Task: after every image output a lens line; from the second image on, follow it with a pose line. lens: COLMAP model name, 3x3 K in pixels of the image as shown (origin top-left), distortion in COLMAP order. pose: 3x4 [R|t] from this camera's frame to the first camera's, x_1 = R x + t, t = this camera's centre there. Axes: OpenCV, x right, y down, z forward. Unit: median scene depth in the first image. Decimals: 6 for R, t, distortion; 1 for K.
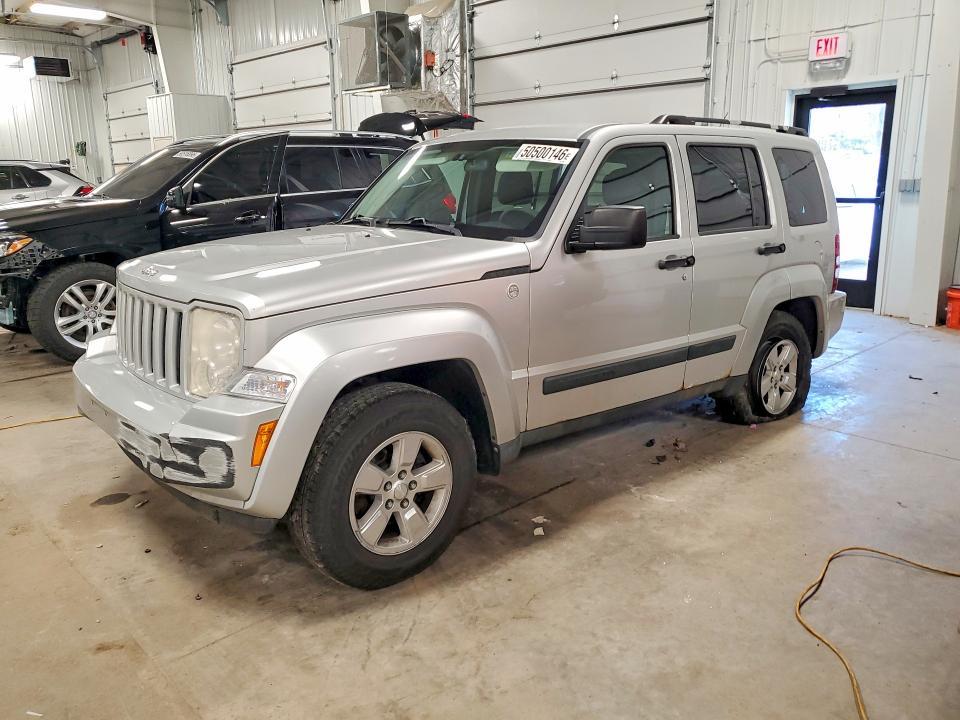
lens RADIAL K [[805.8, 0, 480.0], [0, 805.8, 360.0], [0, 0, 1]] dist [-0.006891, -0.003641]
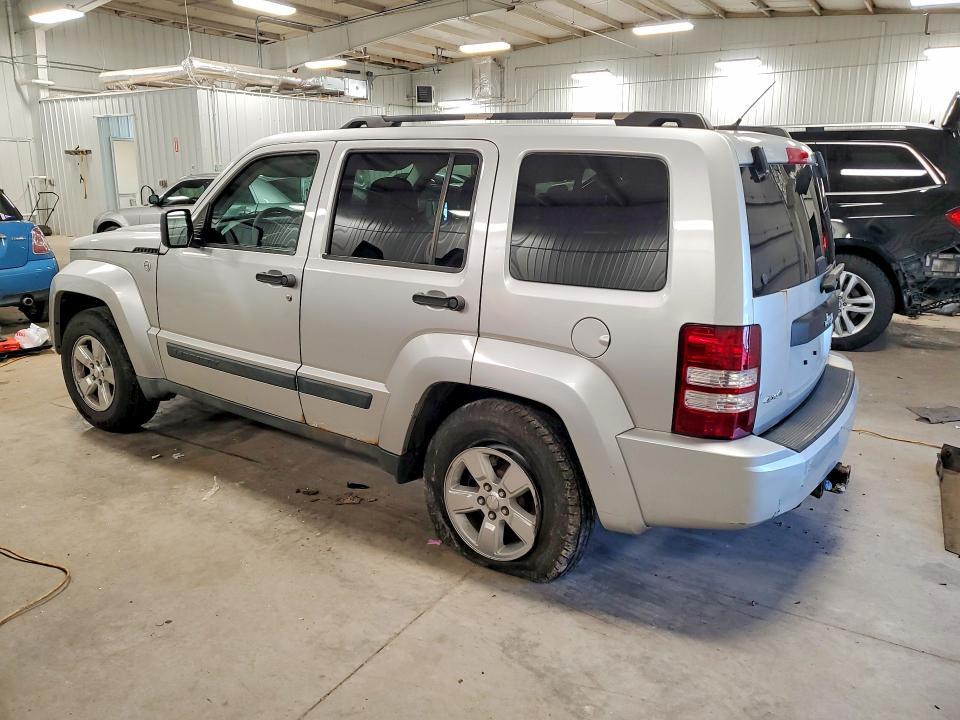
lens RADIAL K [[805.8, 0, 480.0], [0, 805.8, 360.0], [0, 0, 1]] dist [-0.006891, -0.003641]
pose [[0.196697, 0.237347, -0.951303, 1.172959], [-0.231882, 0.953993, 0.190073, -0.257463], [0.952649, 0.183203, 0.242684, 0.990277]]
